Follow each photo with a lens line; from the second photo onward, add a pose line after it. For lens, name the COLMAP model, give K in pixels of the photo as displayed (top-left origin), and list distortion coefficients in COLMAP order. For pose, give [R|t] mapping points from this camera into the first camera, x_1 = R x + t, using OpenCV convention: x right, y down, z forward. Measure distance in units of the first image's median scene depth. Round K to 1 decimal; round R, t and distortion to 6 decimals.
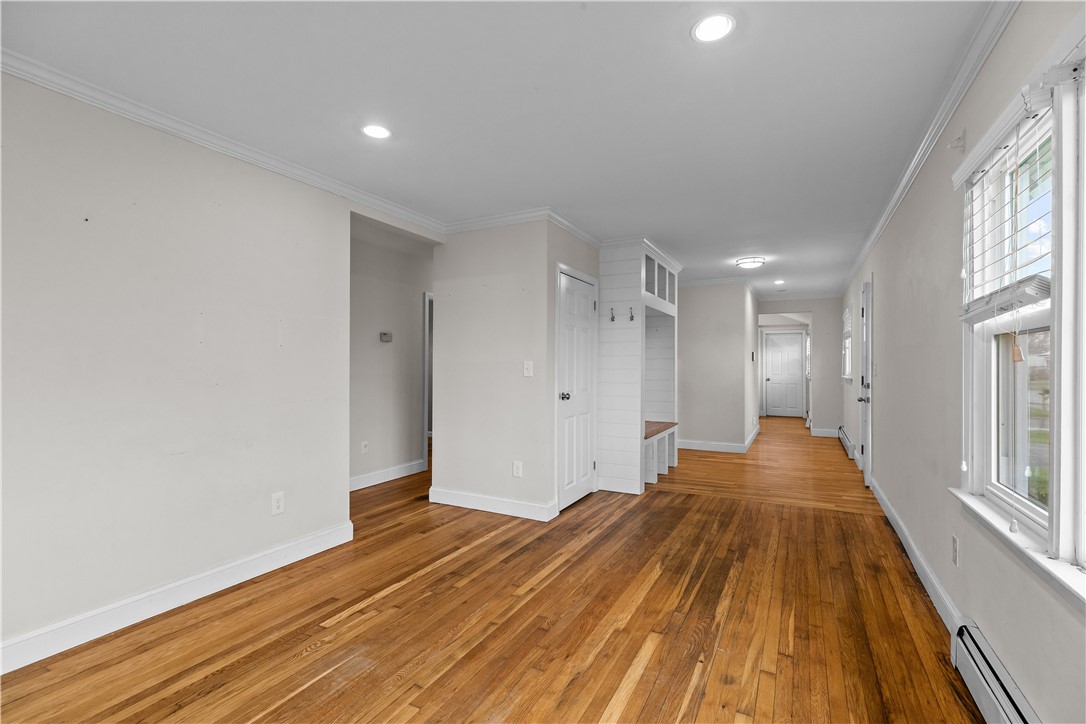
lens RADIAL K [[483.6, 0, 551.7], [0, 483.6, 360.5], [0, 0, 1]] dist [0.006965, 0.000446]
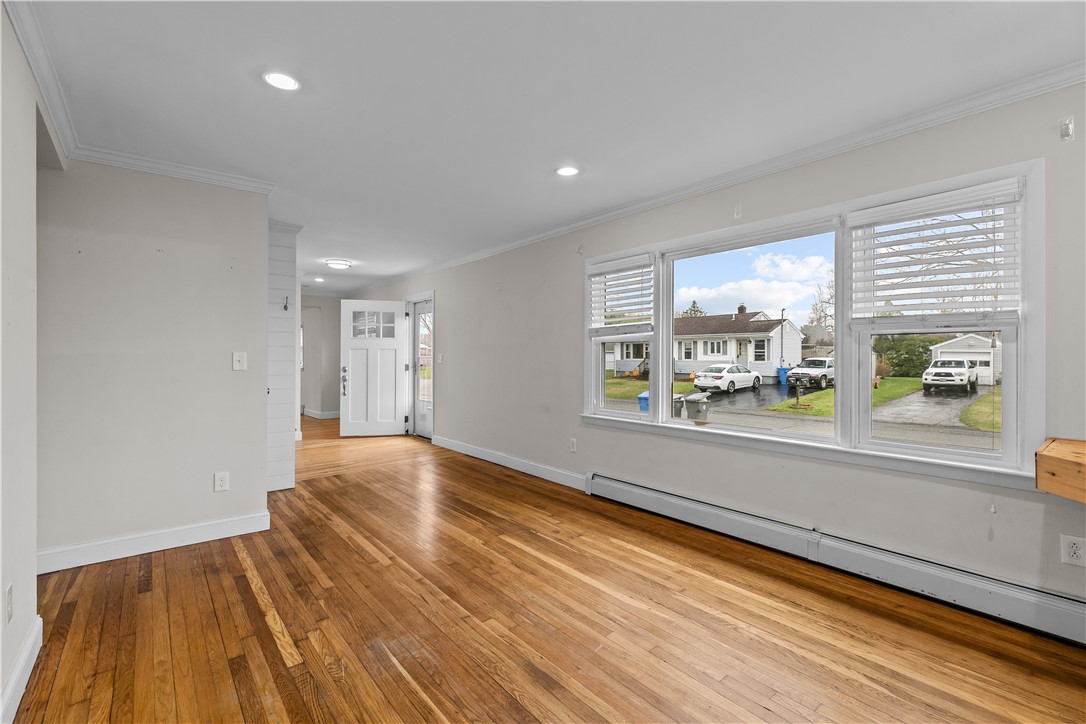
lens RADIAL K [[483.6, 0, 552.0], [0, 483.6, 359.9], [0, 0, 1]] dist [0.006965, 0.000446]
pose [[0.401436, -0.010028, 0.915832, -0.934946], [-0.006038, 0.999889, 0.013595, -0.001225], [-0.915867, -0.010987, 0.401331, 0.221550]]
